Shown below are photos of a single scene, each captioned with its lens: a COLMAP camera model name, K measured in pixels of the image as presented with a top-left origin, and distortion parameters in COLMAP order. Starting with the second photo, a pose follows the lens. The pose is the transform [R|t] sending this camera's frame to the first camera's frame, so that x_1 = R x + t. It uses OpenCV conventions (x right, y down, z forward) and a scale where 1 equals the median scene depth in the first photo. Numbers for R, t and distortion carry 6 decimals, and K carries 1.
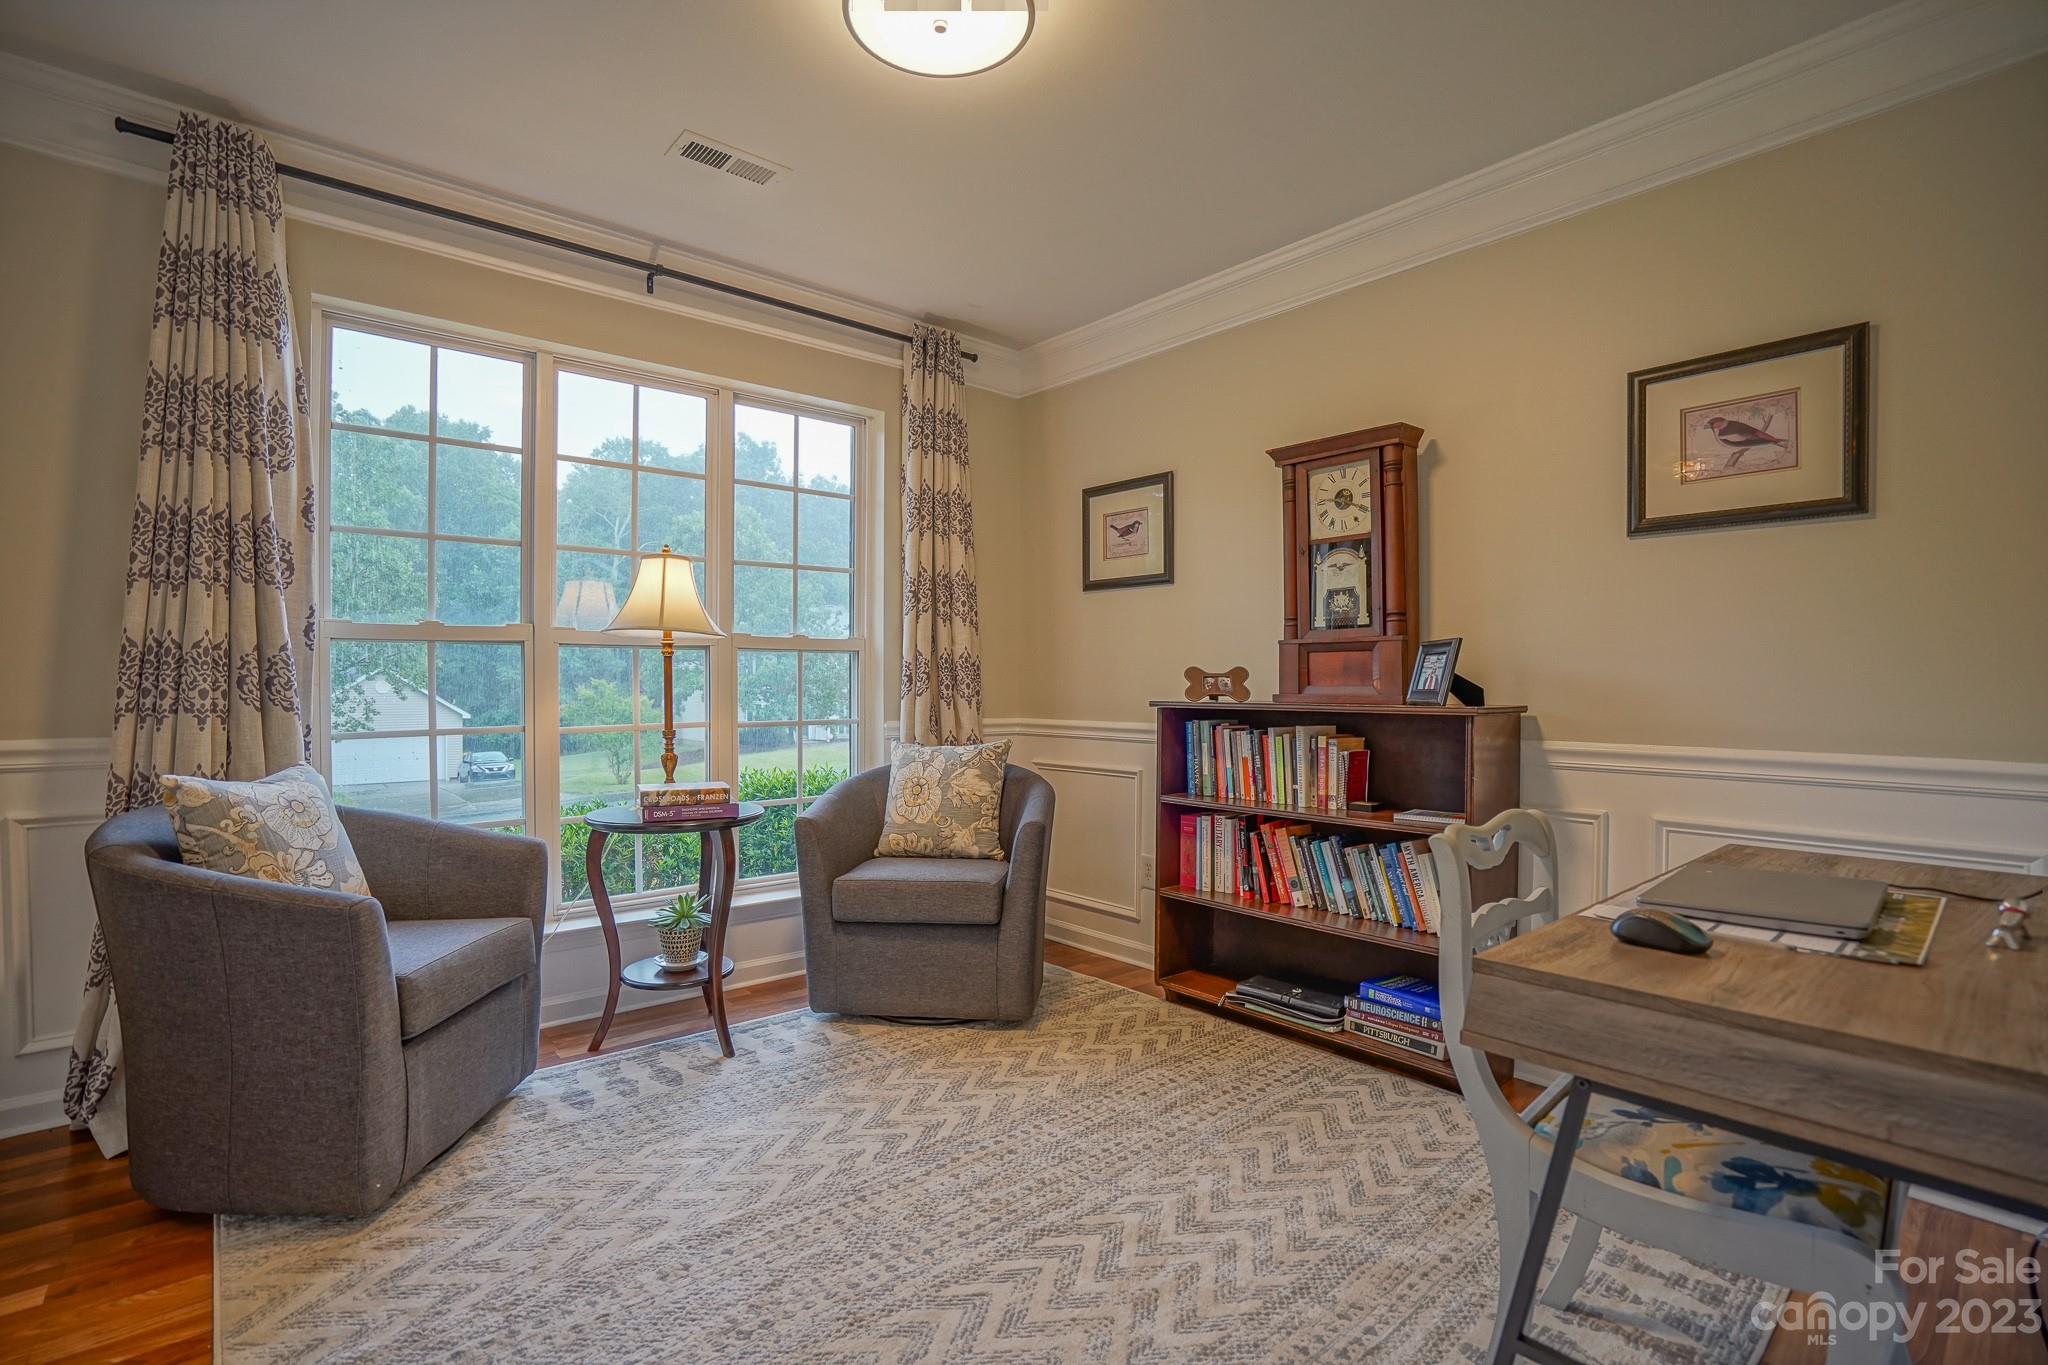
lens RADIAL K [[949.0, 0, 1025.6], [0, 949.0, 690.2], [0, 0, 1]] dist [-0.058031, 0.022551]
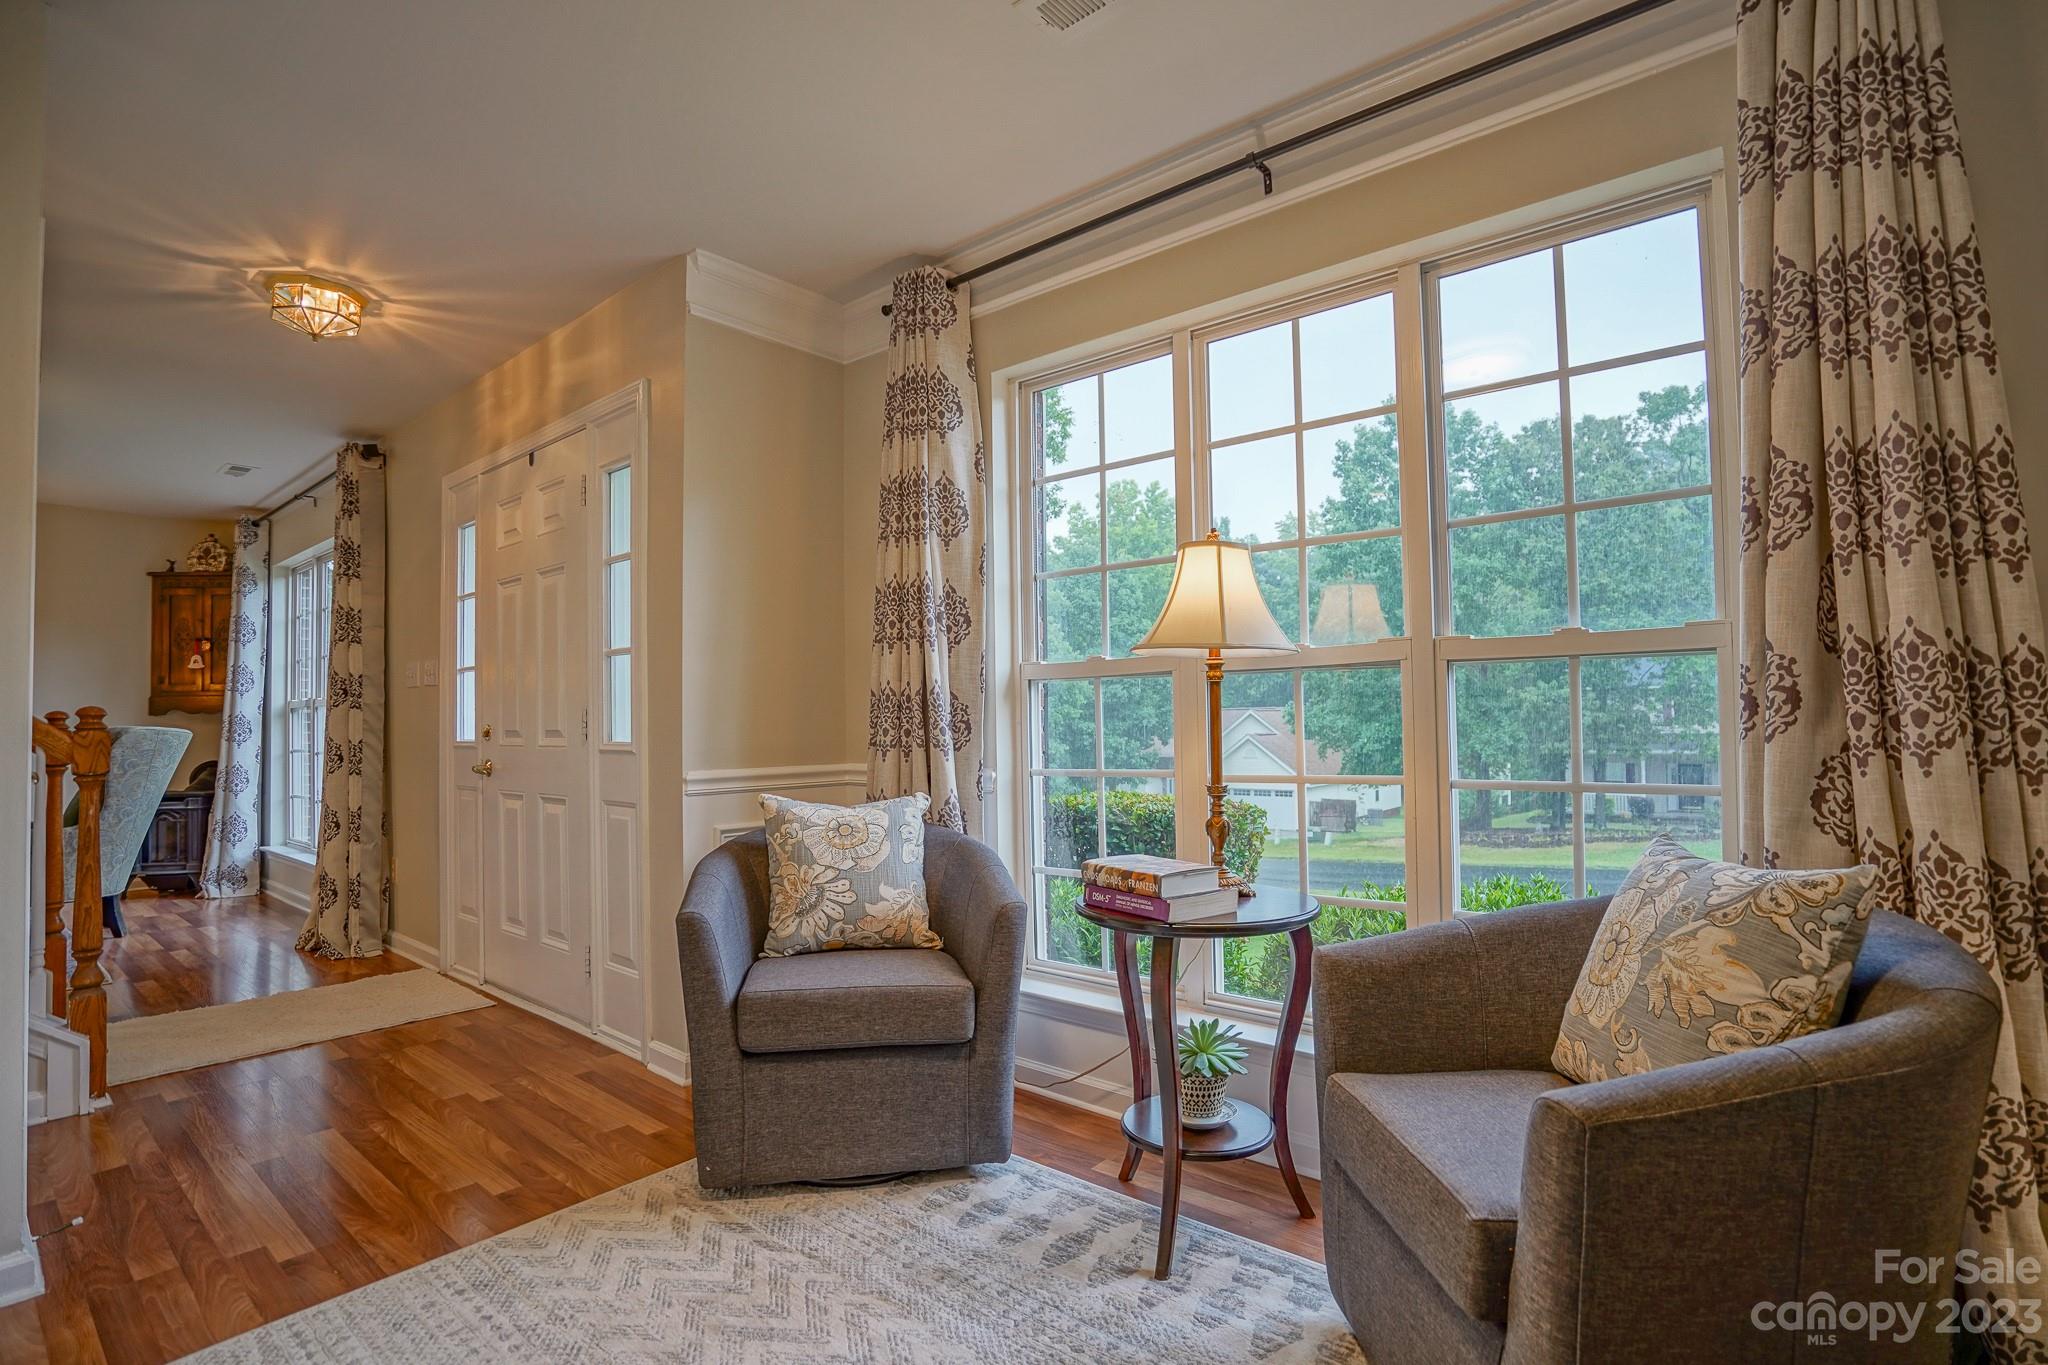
lens RADIAL K [[979.9, 0, 1016.6], [0, 979.9, 689.0], [0, 0, 1]] dist [-0.070560, 0.029342]
pose [[0.158958, -0.036014, -0.986628, 0.397532], [0.002254, 0.999345, -0.036115, -0.005350], [0.987283, 0.003517, 0.158935, 0.873333]]
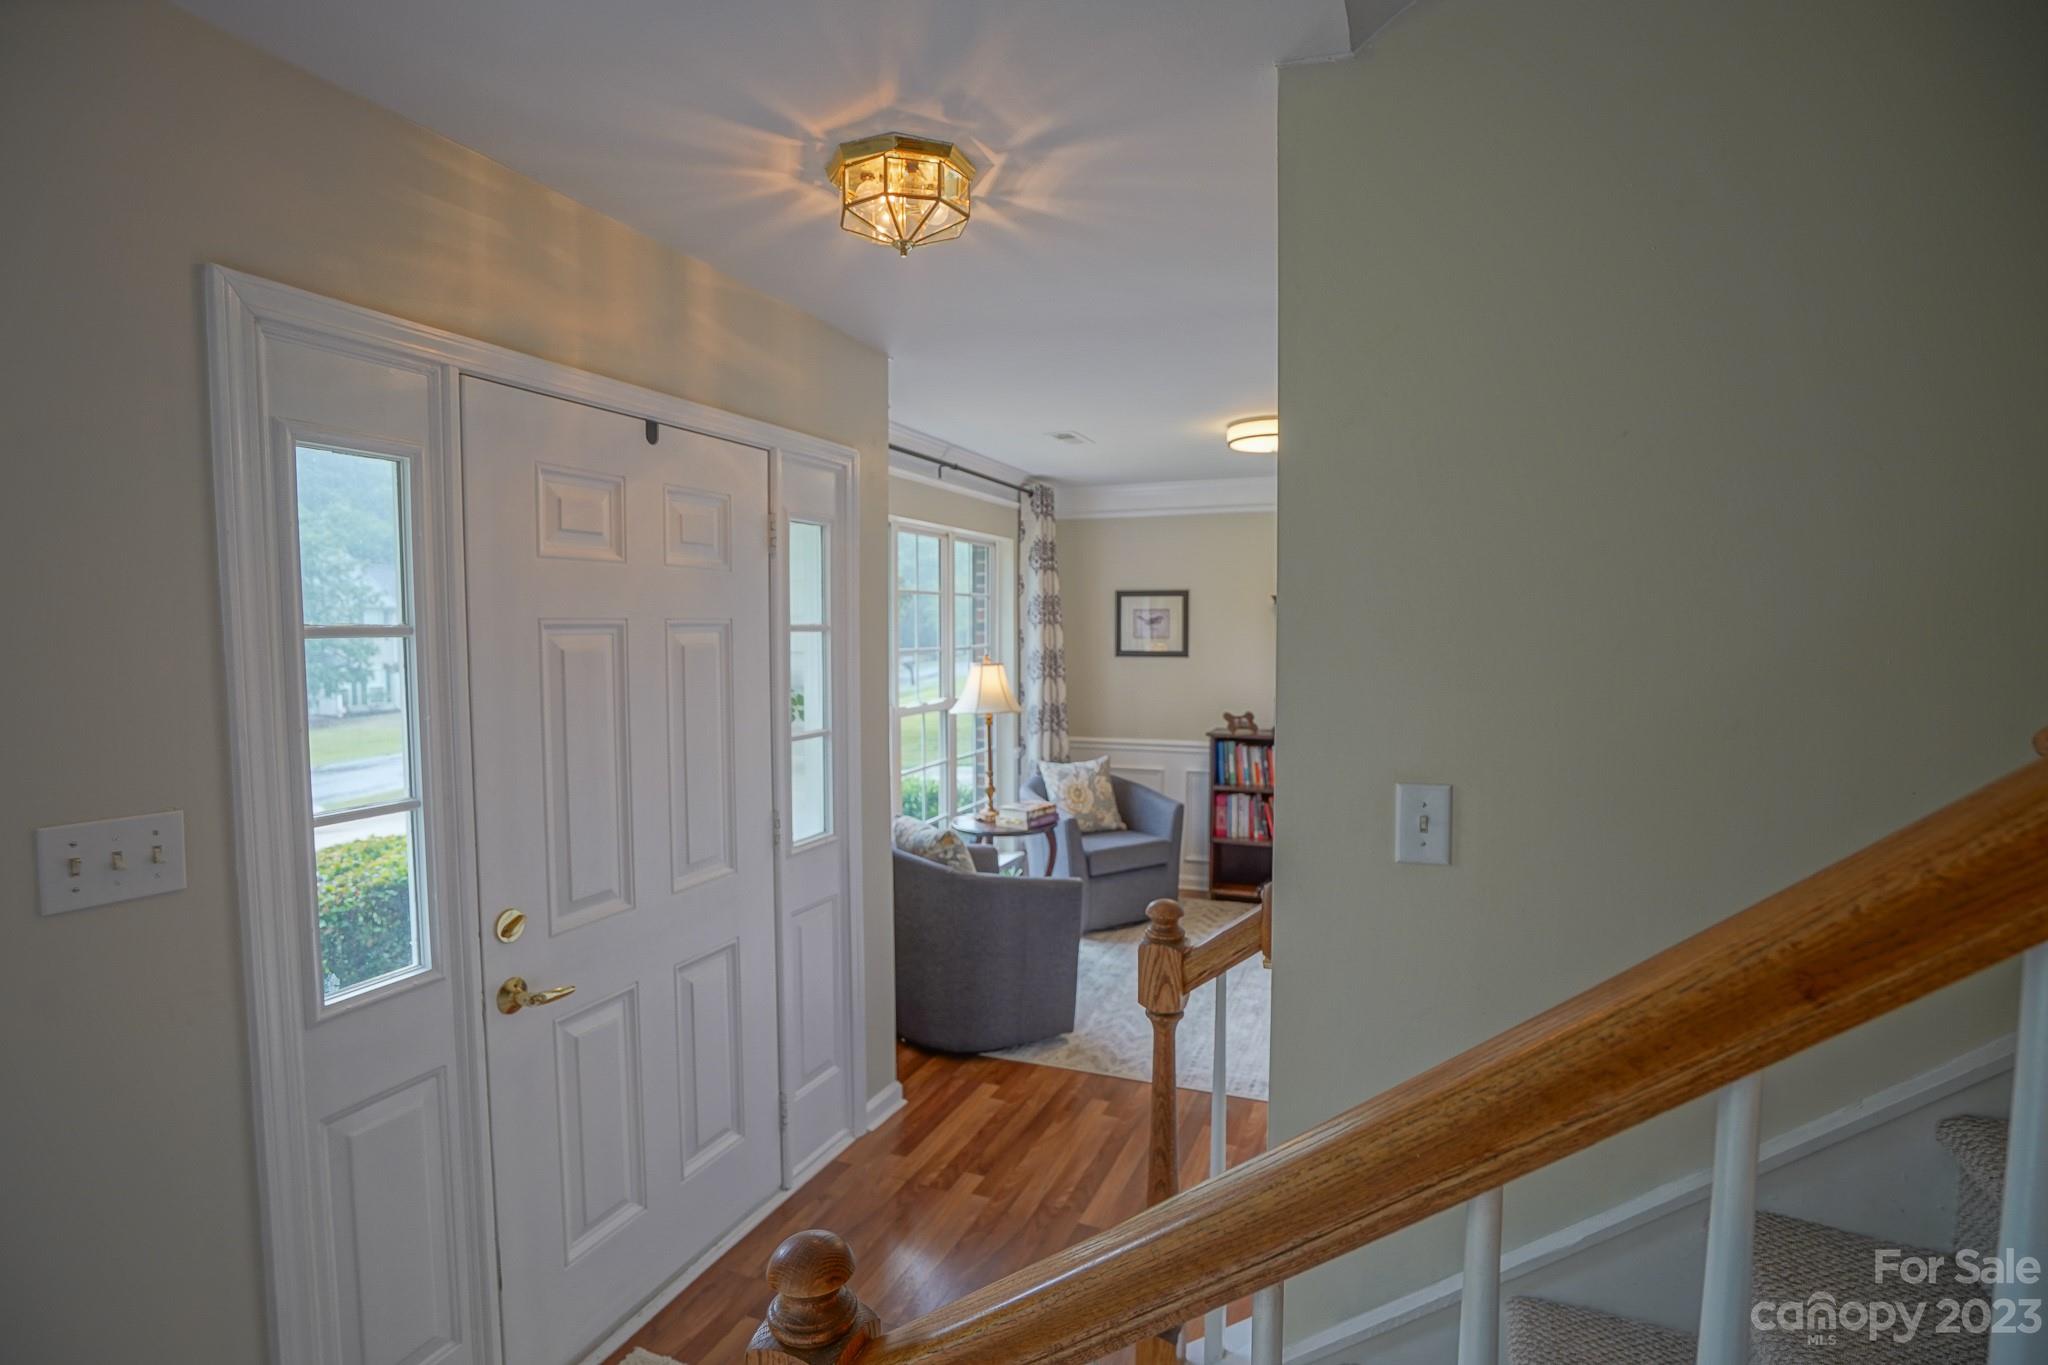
lens RADIAL K [[1019.1, 0, 1027.7], [0, 1019.1, 689.4], [0, 0, 1]] dist [-0.071996, 0.034521]
pose [[0.886144, -0.034880, 0.462095, -1.325209], [0.009359, 0.998307, 0.057407, -0.232153], [-0.463315, -0.046546, 0.884970, -0.657197]]
